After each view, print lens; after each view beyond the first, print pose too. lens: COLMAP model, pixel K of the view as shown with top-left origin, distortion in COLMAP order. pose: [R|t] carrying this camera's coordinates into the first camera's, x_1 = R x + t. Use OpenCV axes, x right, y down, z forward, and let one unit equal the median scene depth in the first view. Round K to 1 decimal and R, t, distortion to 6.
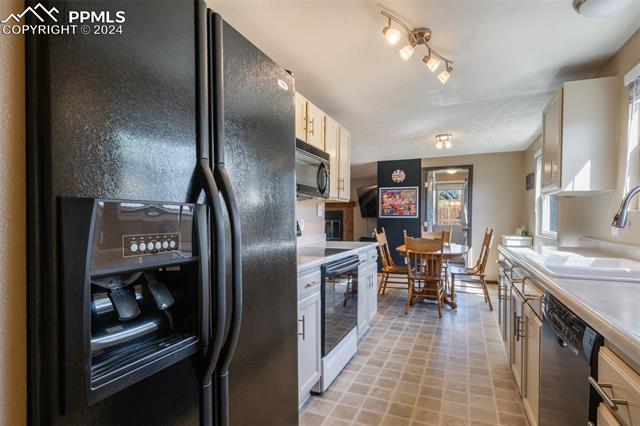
lens RADIAL K [[322.5, 0, 320.4], [0, 322.5, 215.6], [0, 0, 1]] dist [-0.002277, -0.000065]
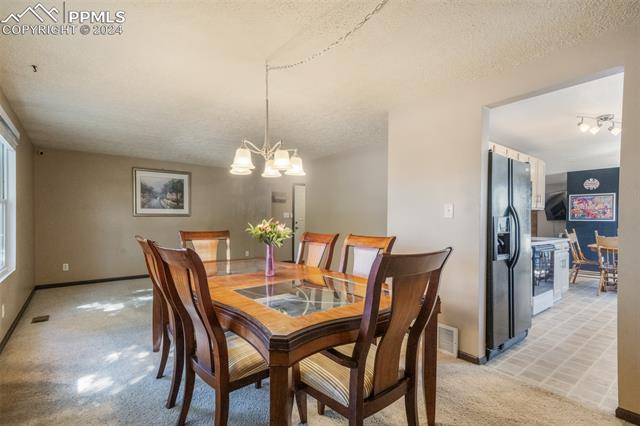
lens RADIAL K [[305.3, 0, 319.3], [0, 305.3, 218.9], [0, 0, 1]] dist [0.018920, 0.000520]
pose [[0.882642, 0.006912, -0.469996, -0.089167], [-0.004620, 0.999971, 0.006030, -0.002859], [0.470024, -0.003151, 0.882648, -0.410297]]
